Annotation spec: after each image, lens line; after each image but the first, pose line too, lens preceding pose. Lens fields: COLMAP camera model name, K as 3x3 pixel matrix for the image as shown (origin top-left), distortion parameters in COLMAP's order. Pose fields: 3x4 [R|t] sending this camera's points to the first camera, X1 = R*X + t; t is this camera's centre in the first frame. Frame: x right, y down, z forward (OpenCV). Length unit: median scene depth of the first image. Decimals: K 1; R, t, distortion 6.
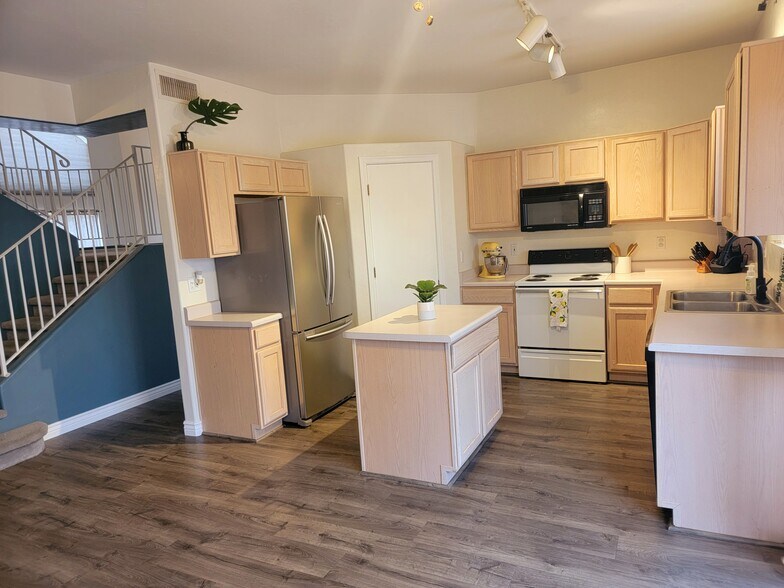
lens RADIAL K [[546.6, 0, 392.4], [0, 546.6, 297.0], [0, 0, 1]] dist [0.033669, -0.009226]
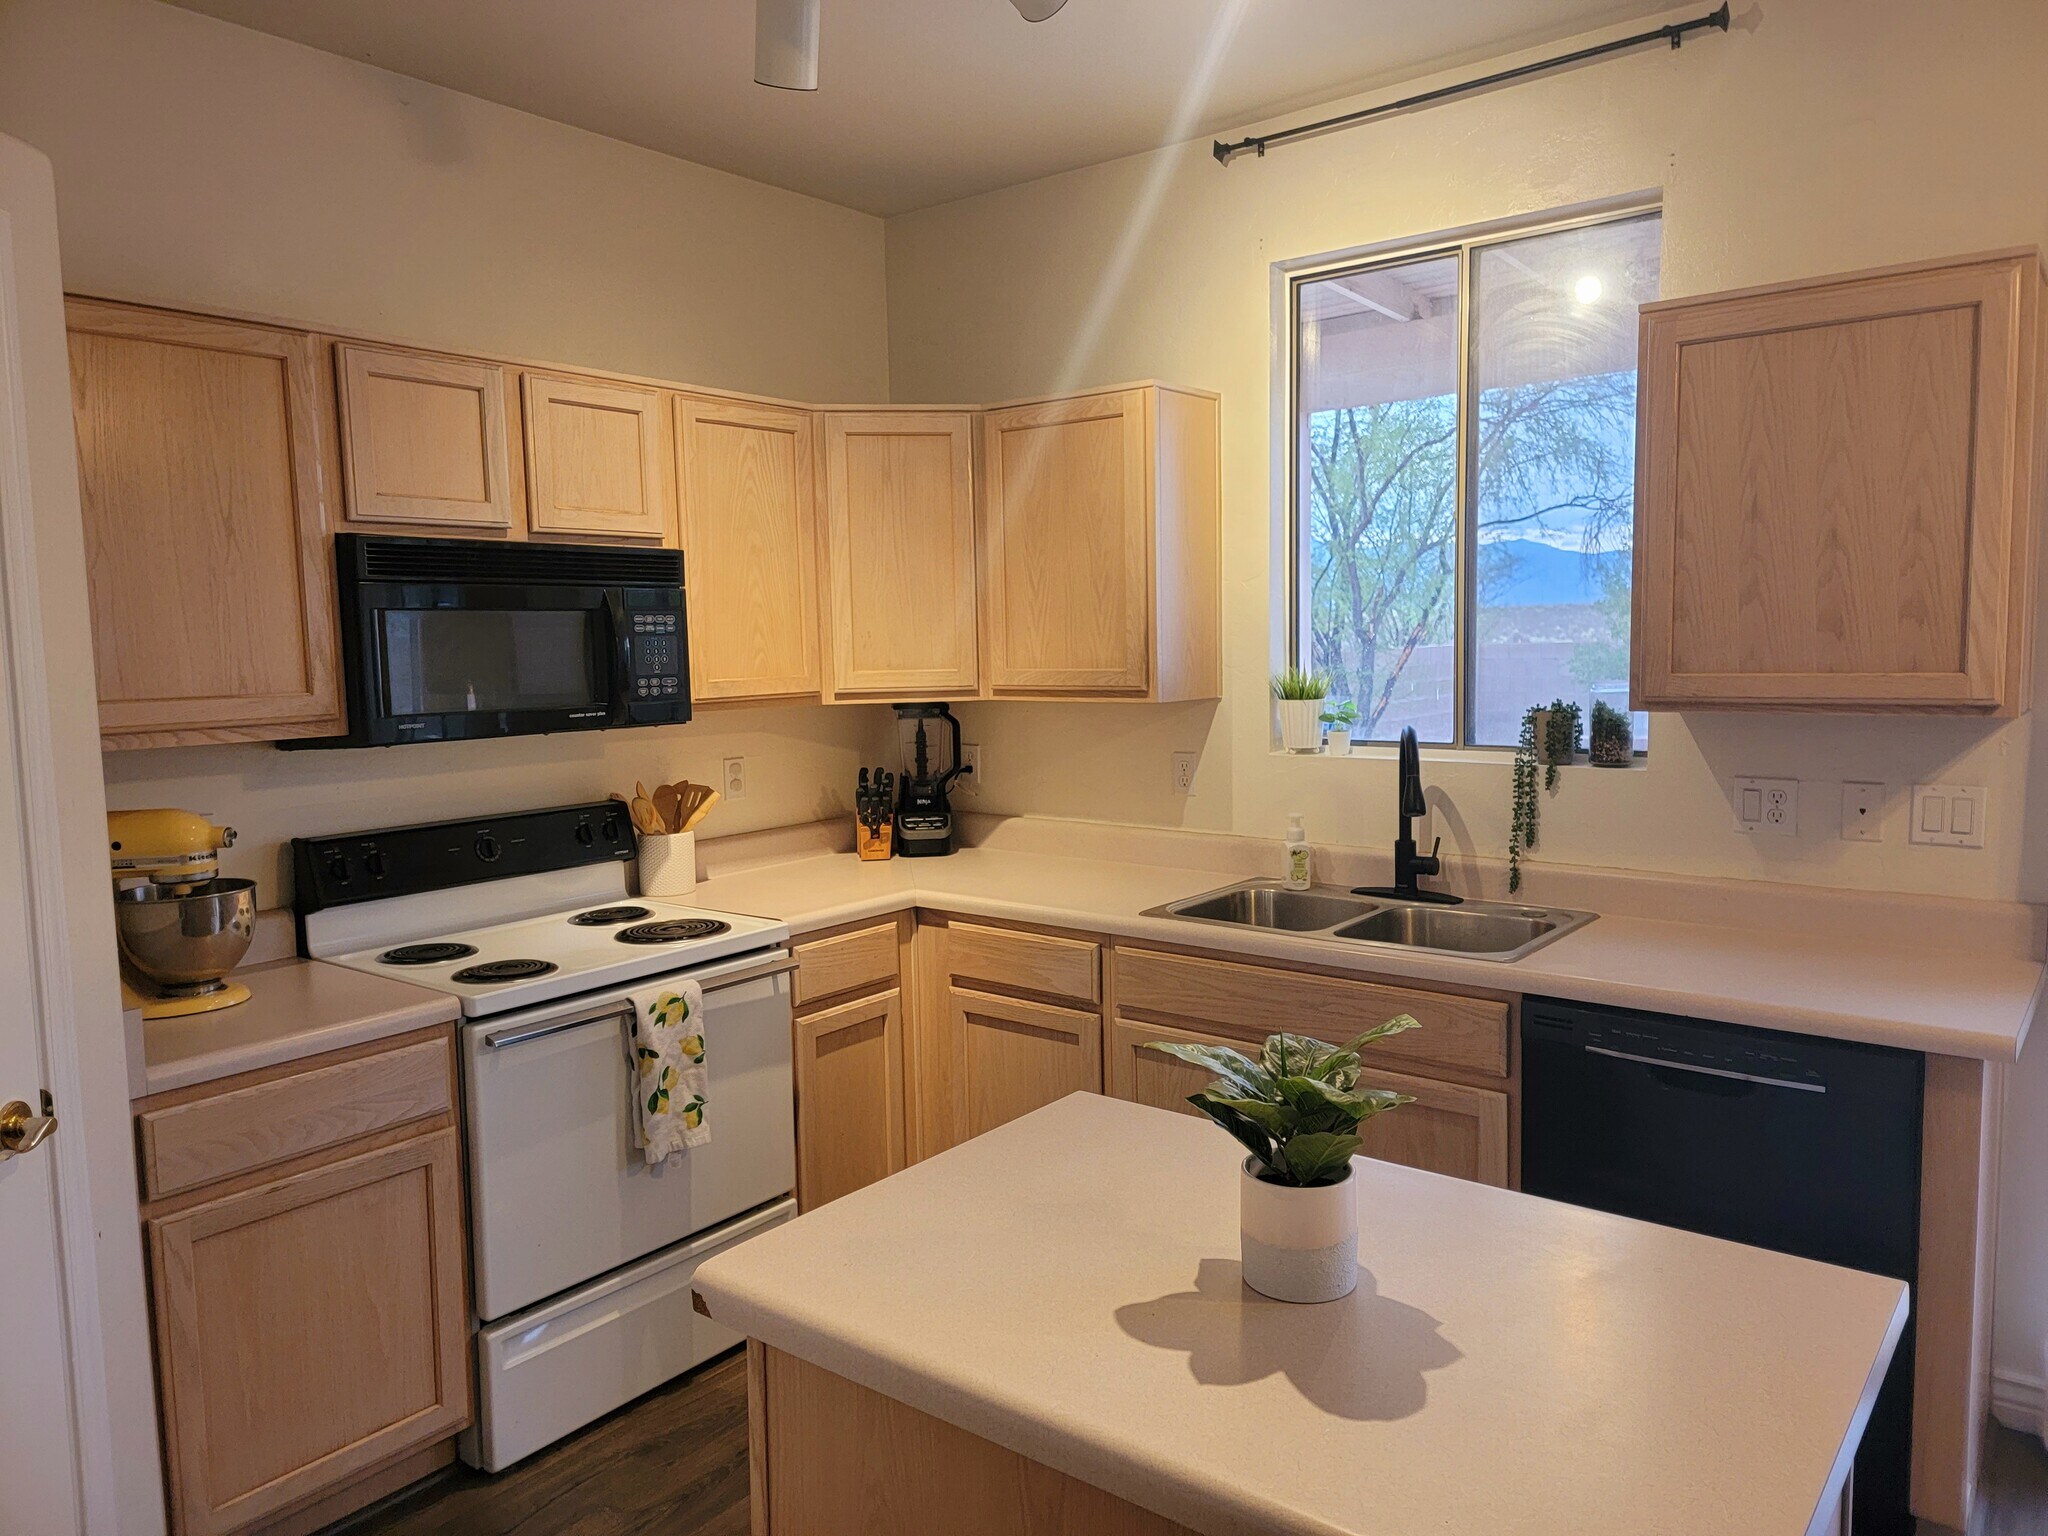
lens RADIAL K [[1427.7, 0, 1037.0], [0, 1427.7, 759.6], [0, 0, 1]] dist [0.033669, -0.009226]
pose [[0.168586, -0.021074, 0.985462, -0.259496], [0.139856, 0.990168, -0.002751, -0.085639], [-0.975715, 0.138287, 0.169875, 0.731043]]
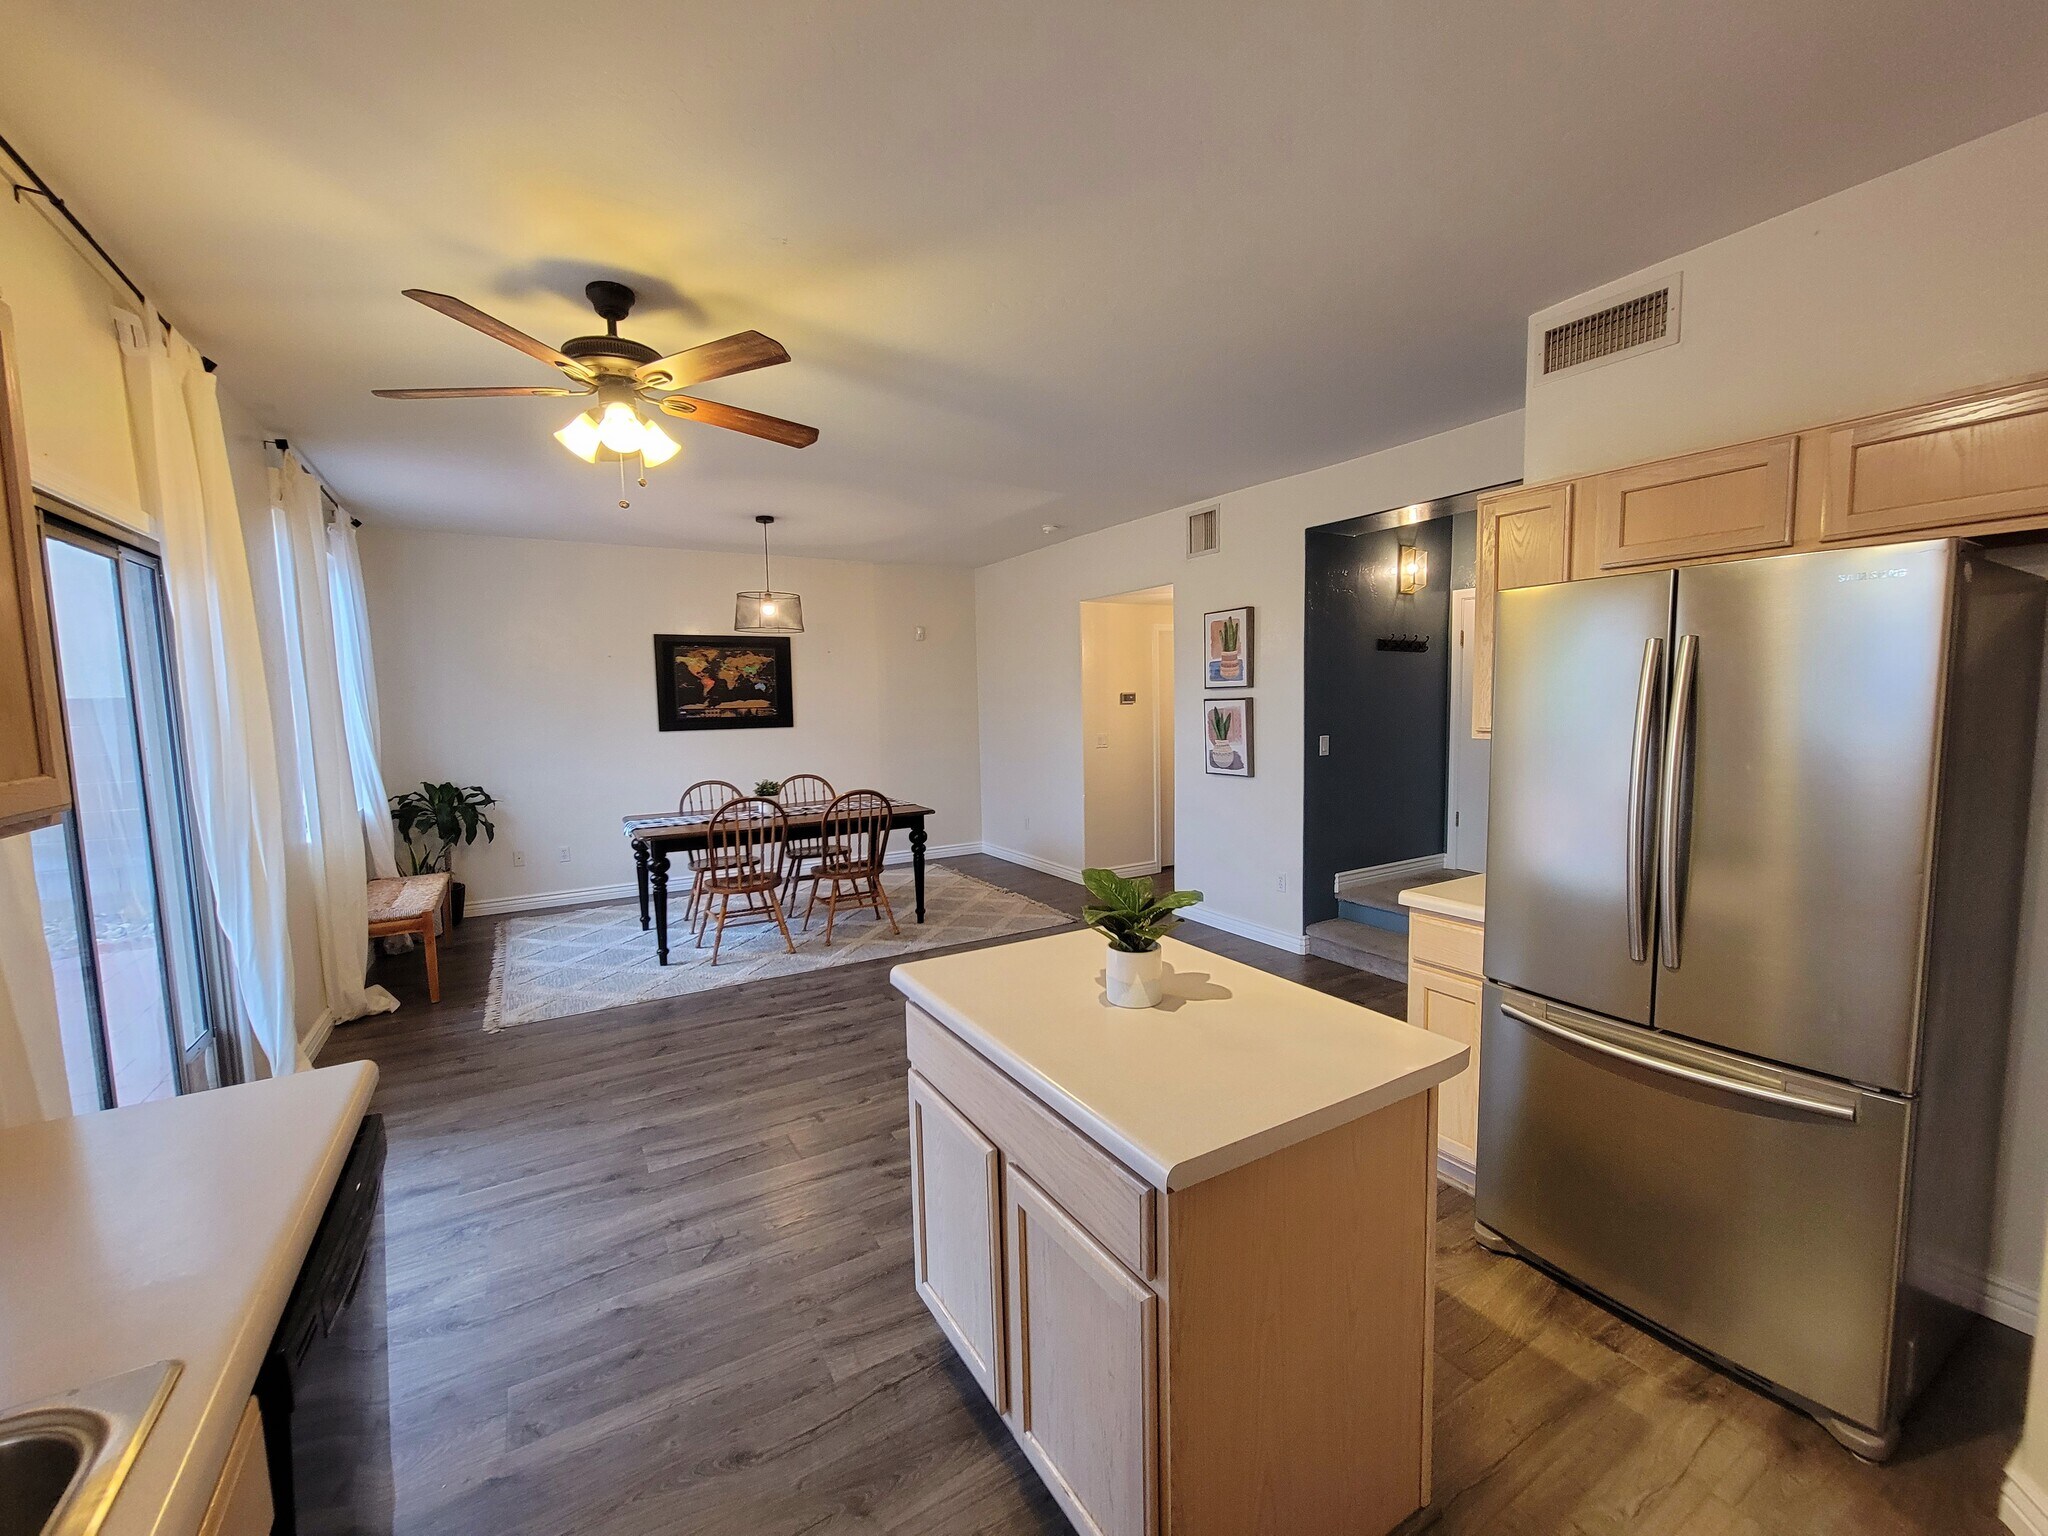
lens RADIAL K [[842.6, 0, 1031.1], [0, 842.6, 767.7], [0, 0, 1]] dist [0.001418, 0.000408]
pose [[-0.530103, 0.153435, -0.833936, 0.359382], [-0.060018, 0.974236, 0.217400, -0.145848], [0.845806, 0.165295, -0.507237, 0.867528]]
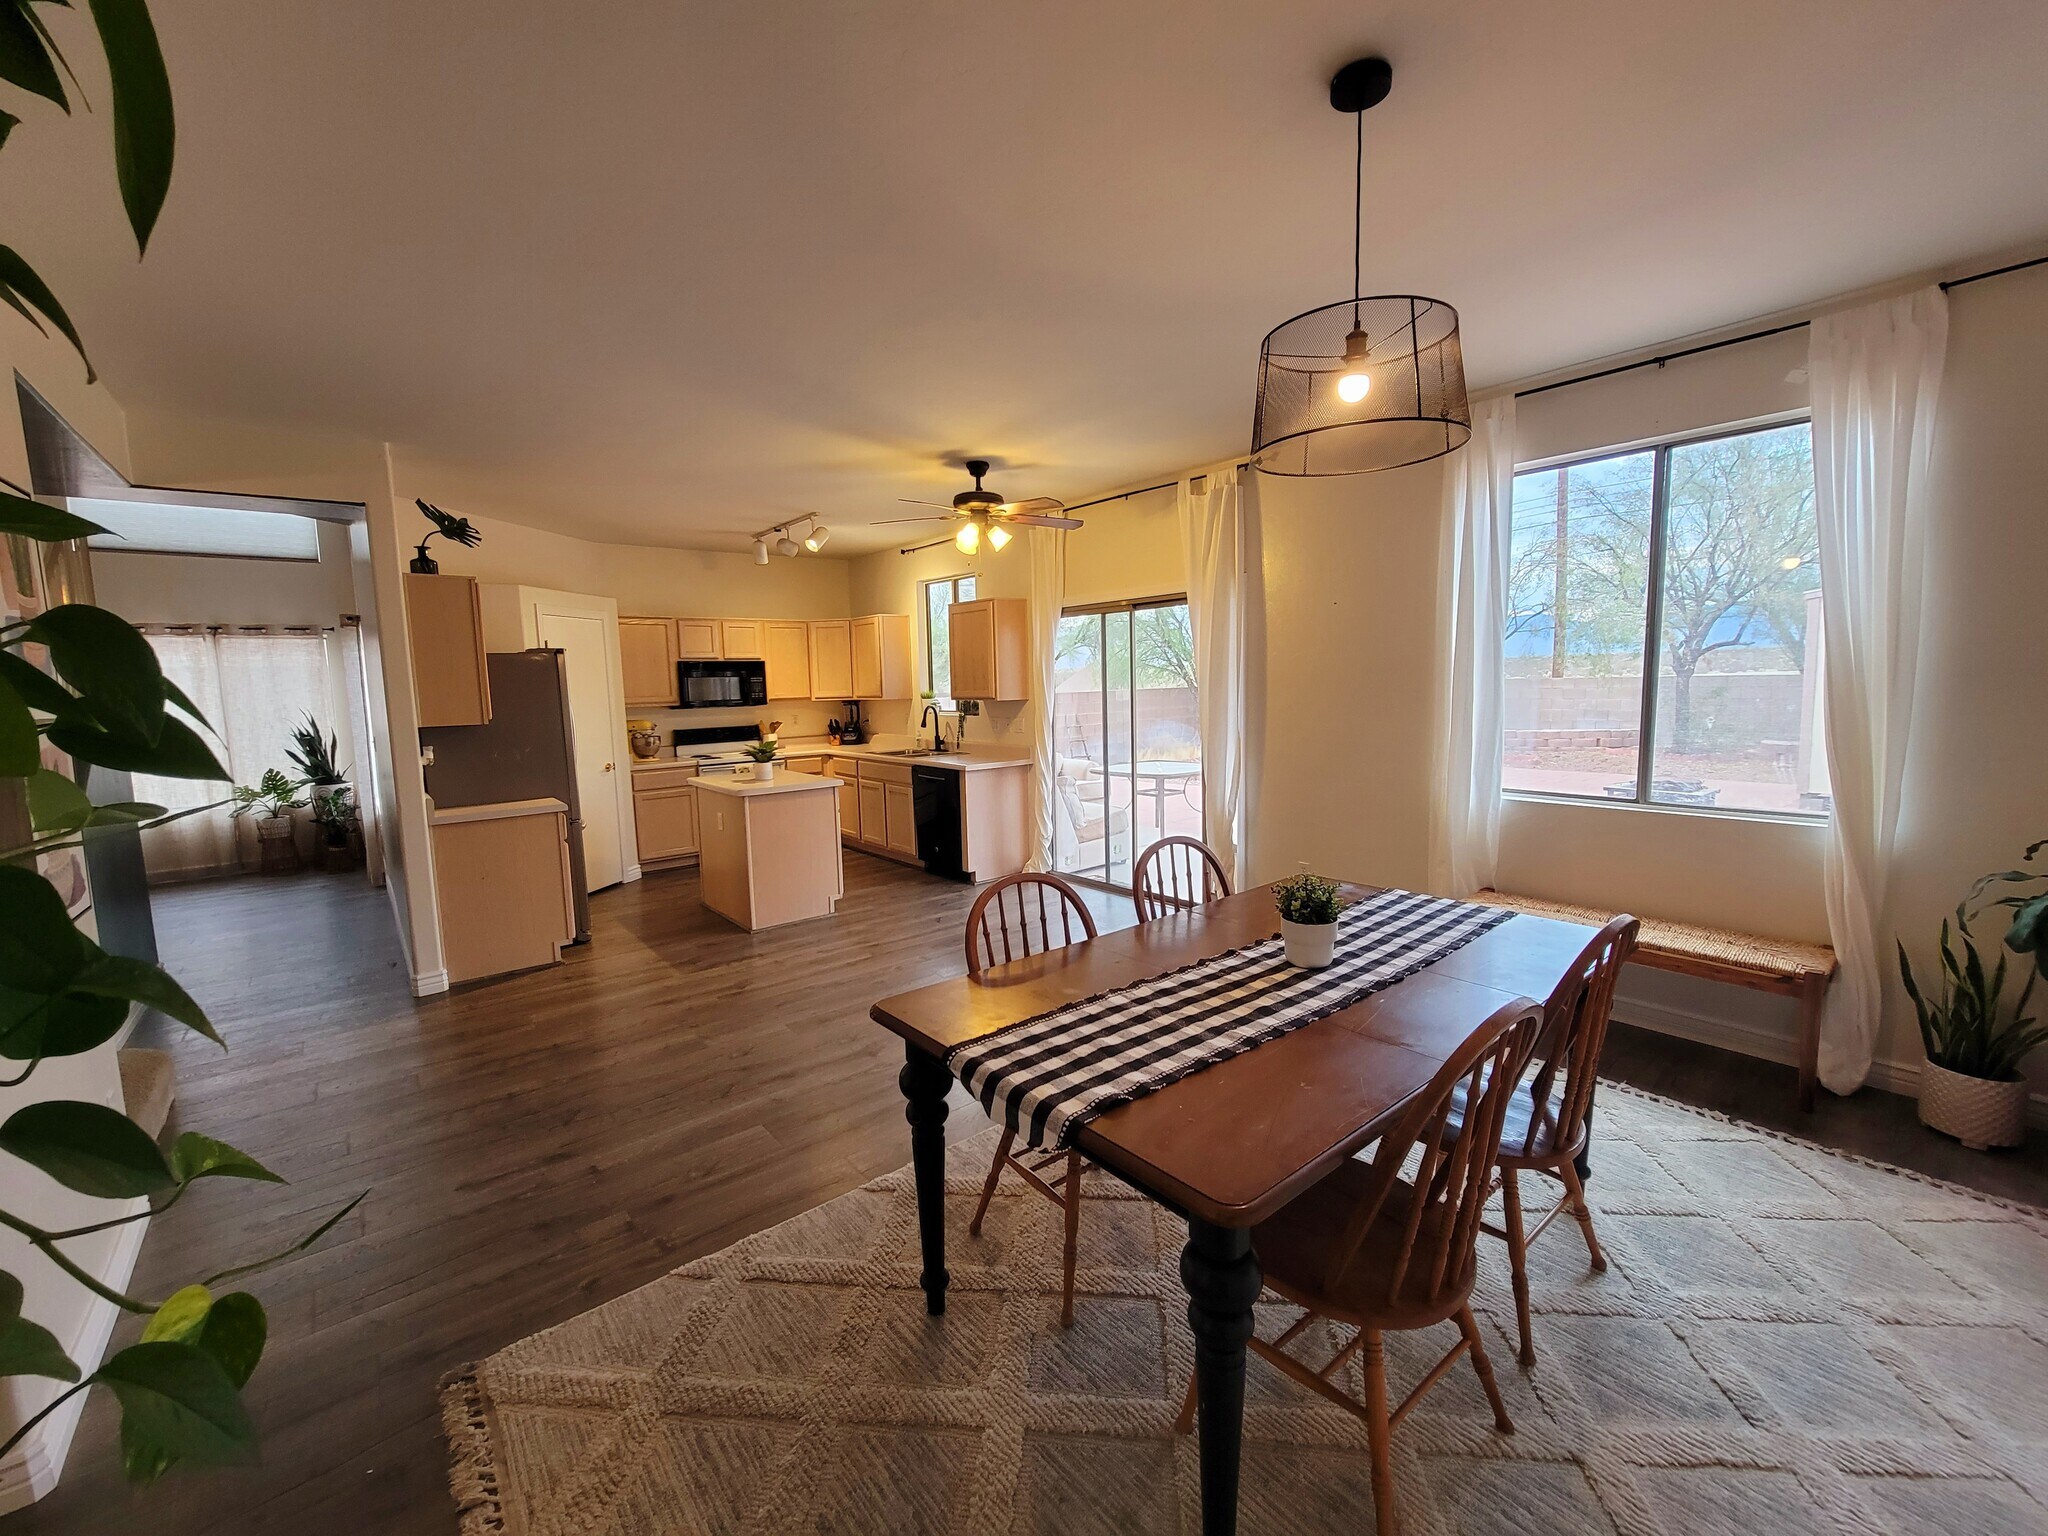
lens RADIAL K [[842.6, 0, 1015.3], [0, 842.6, 765.9], [0, 0, 1]] dist [0.001418, 0.000408]
pose [[0.415579, -0.035765, 0.908854, -0.885736], [0.122167, 0.992367, -0.016810, 0.074207], [-0.901316, 0.118018, 0.416776, -0.081737]]
